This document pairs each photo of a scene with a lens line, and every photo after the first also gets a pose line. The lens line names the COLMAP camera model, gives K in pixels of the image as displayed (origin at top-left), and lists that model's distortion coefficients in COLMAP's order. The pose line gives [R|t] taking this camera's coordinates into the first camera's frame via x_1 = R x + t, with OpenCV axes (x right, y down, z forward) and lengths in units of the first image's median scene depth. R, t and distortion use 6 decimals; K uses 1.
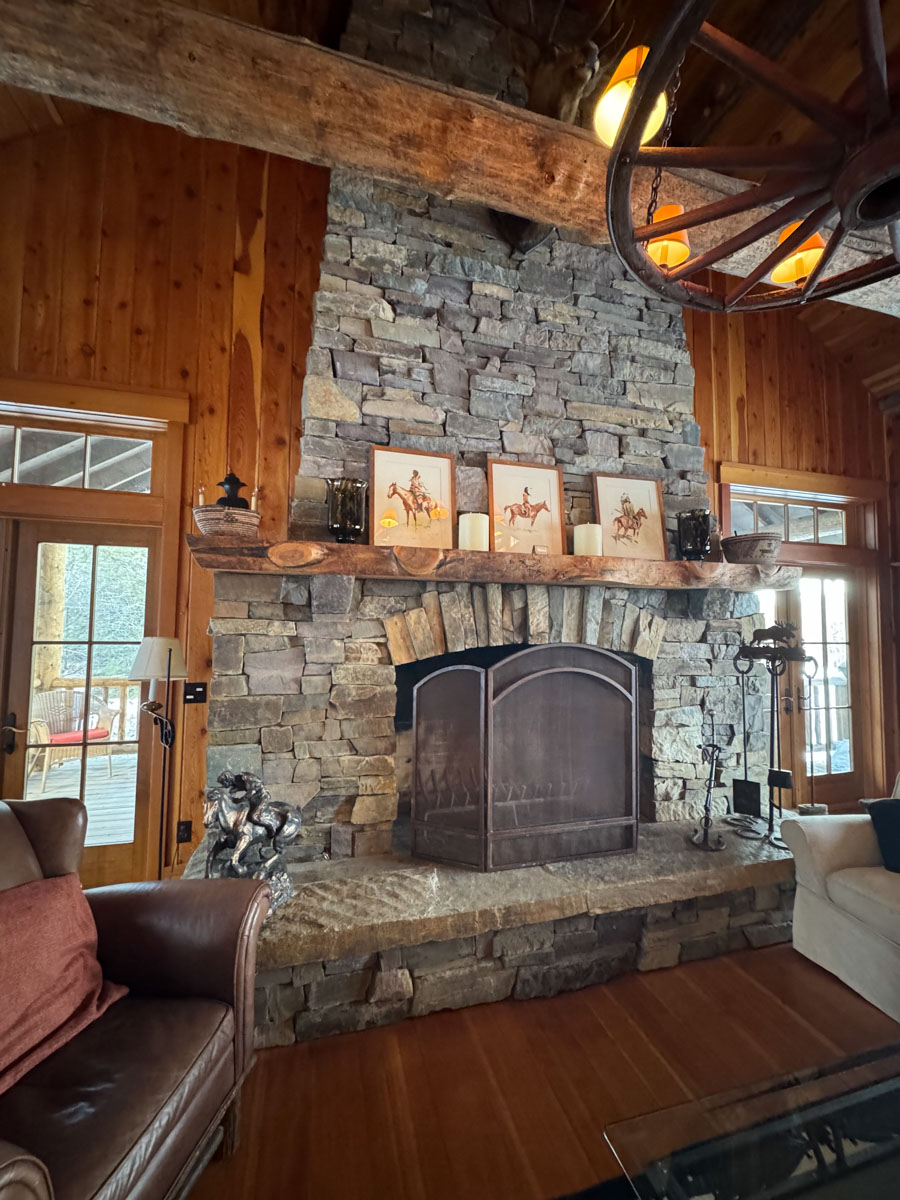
lens RADIAL K [[492.1, 0, 455.9], [0, 492.1, 592.8], [0, 0, 1]] dist [-0.004402, 0.003708]
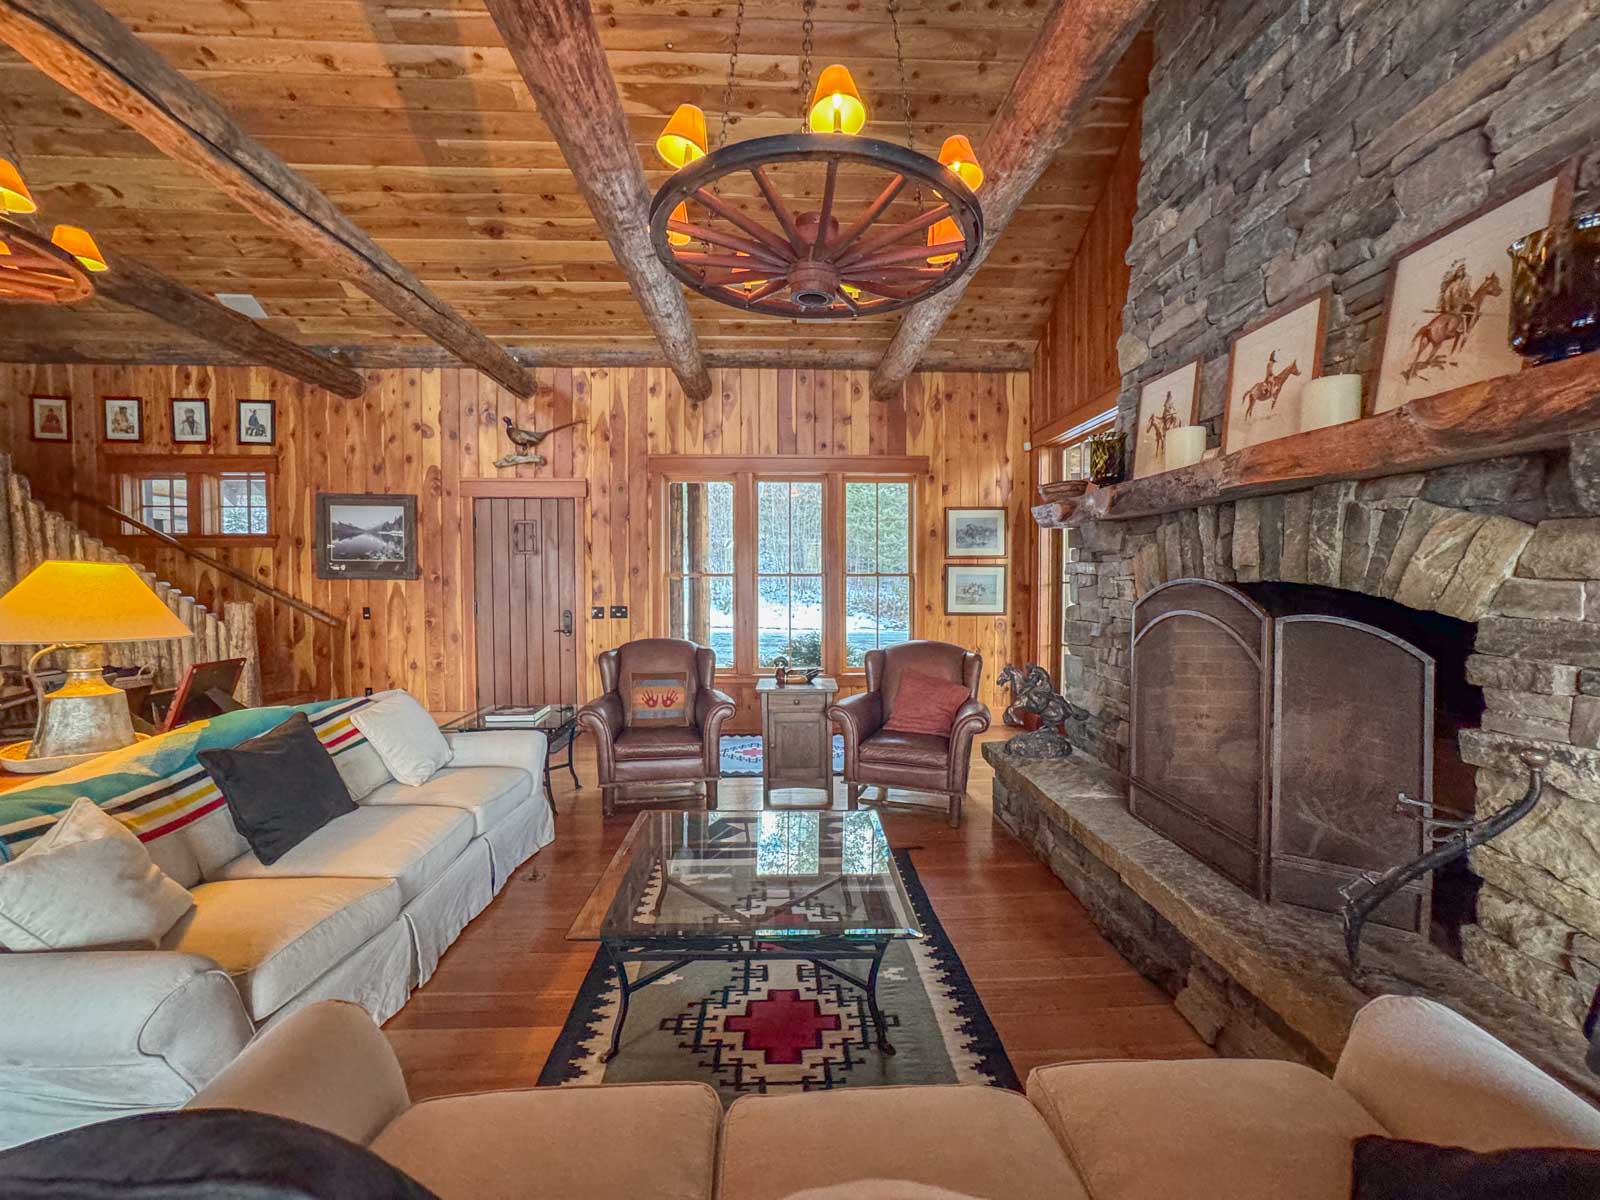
lens RADIAL K [[656.1, 0, 794.1], [0, 656.1, 596.5], [0, 0, 1]] dist [-0.004402, 0.003708]
pose [[-0.247922, 0.015983, -0.968648, 1.192936], [0.062171, 0.998065, 0.000556, 0.080323], [0.966783, -0.060084, -0.248436, 0.573920]]
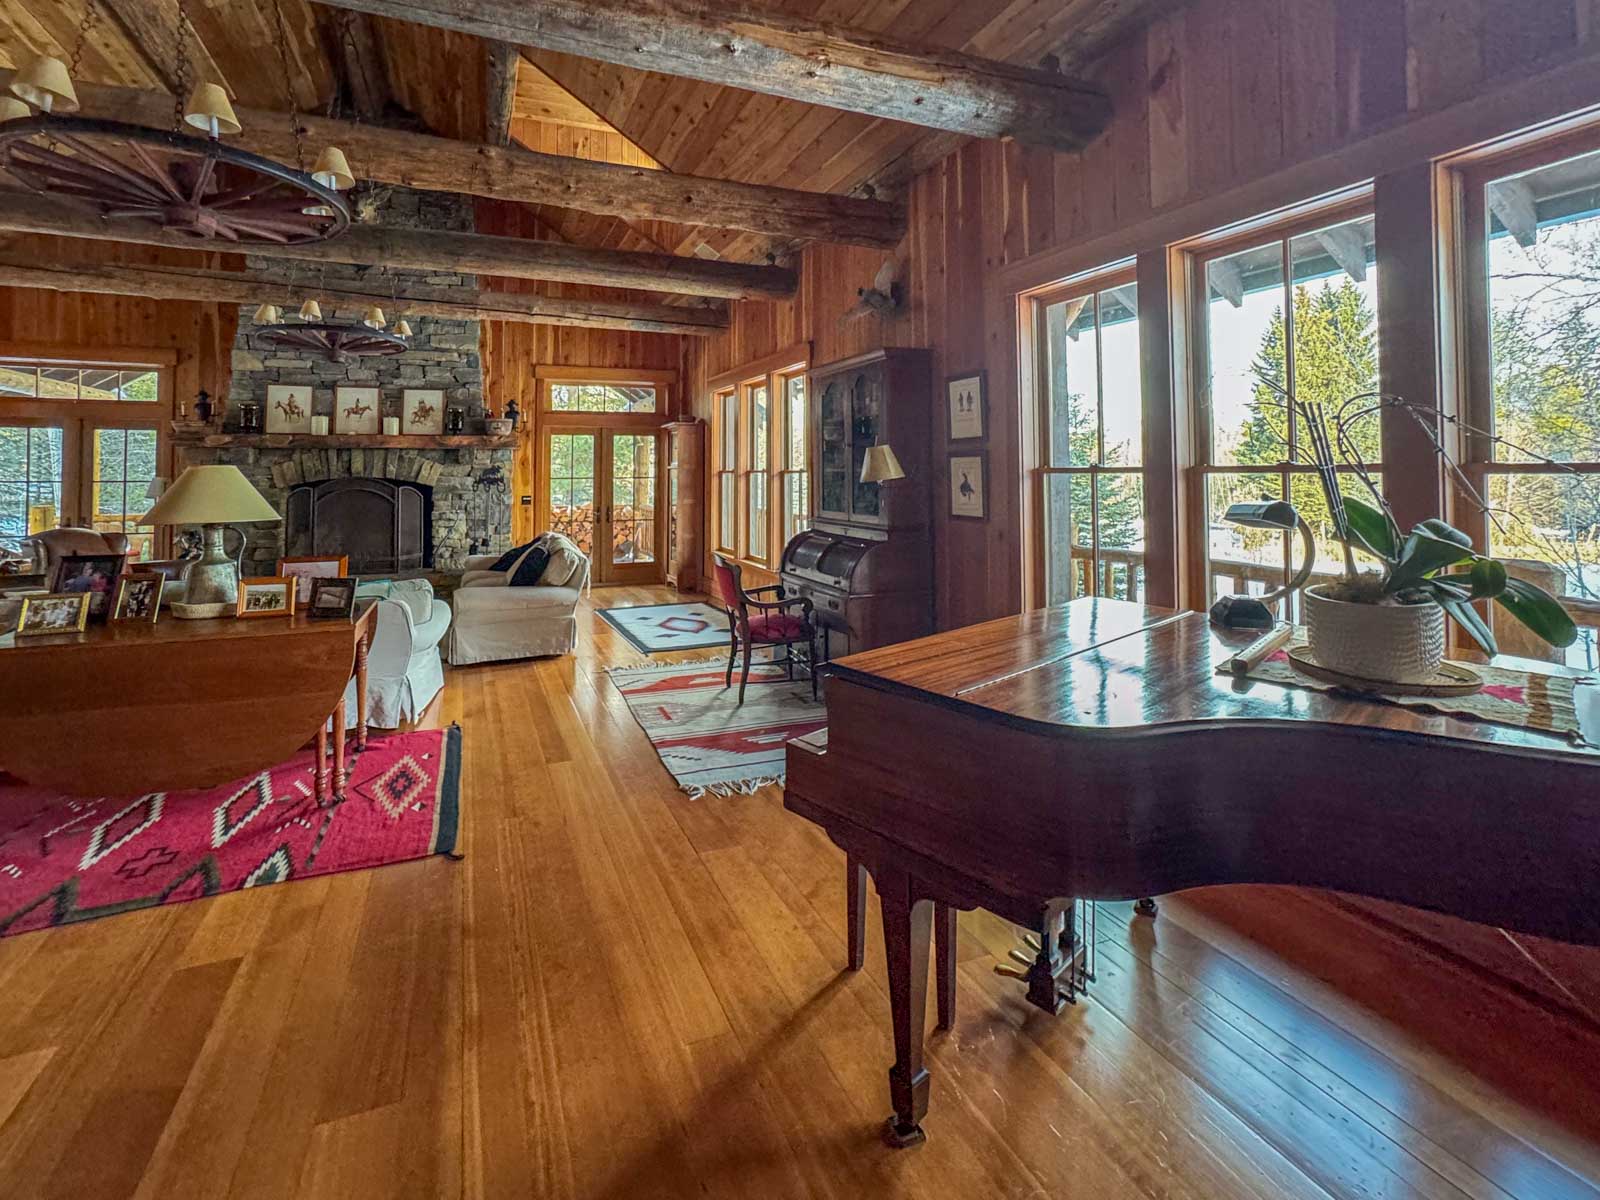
lens RADIAL K [[700.5, 0, 731.6], [0, 700.5, 445.5], [0, 0, 1]] dist [-0.015265, 0.007215]
pose [[0.996402, -0.014479, 0.083509, 1.408931], [0.012405, 0.999603, 0.025304, -0.080360], [-0.083843, -0.024177, 0.996186, -1.925820]]
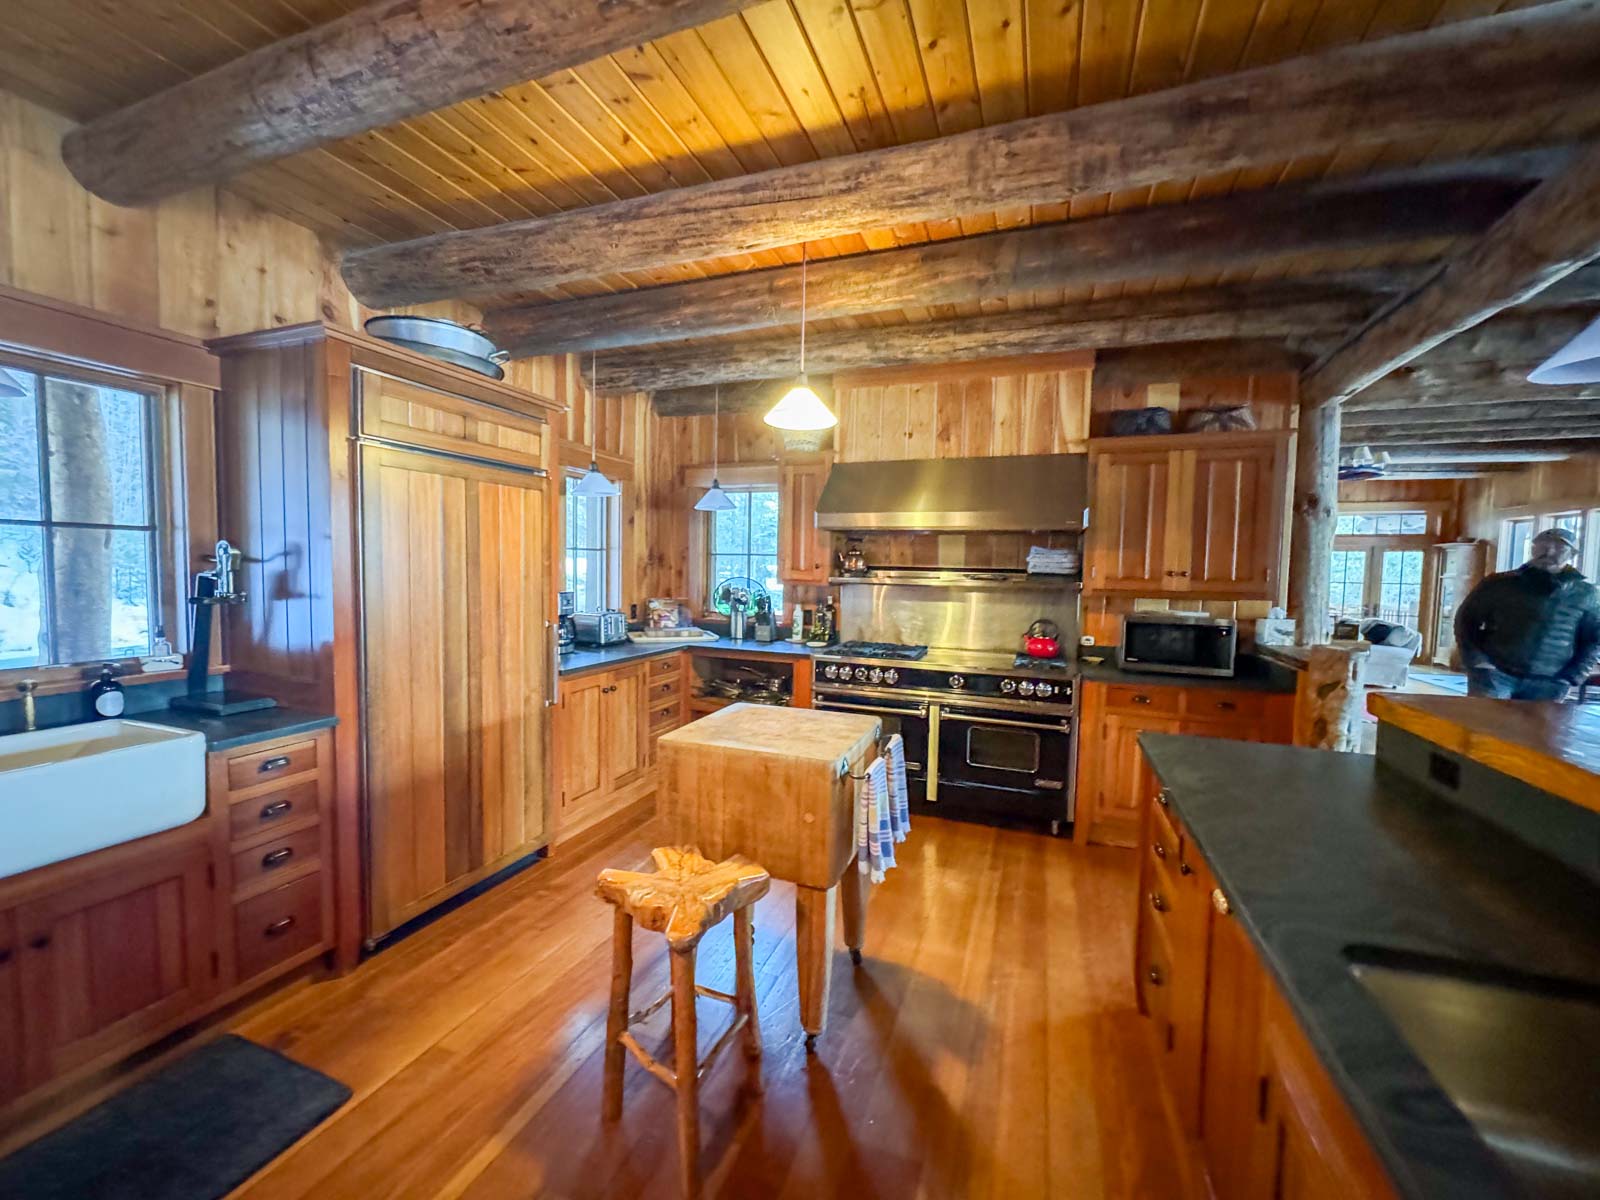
lens RADIAL K [[656.1, 0, 801.6], [0, 656.1, 599.9], [0, 0, 1]] dist [-0.004402, 0.003708]
pose [[0.803125, 0.033153, -0.594887, 0.606553], [0.029106, 0.995076, 0.094749, -0.256142], [0.595099, -0.093410, 0.798206, -4.245966]]
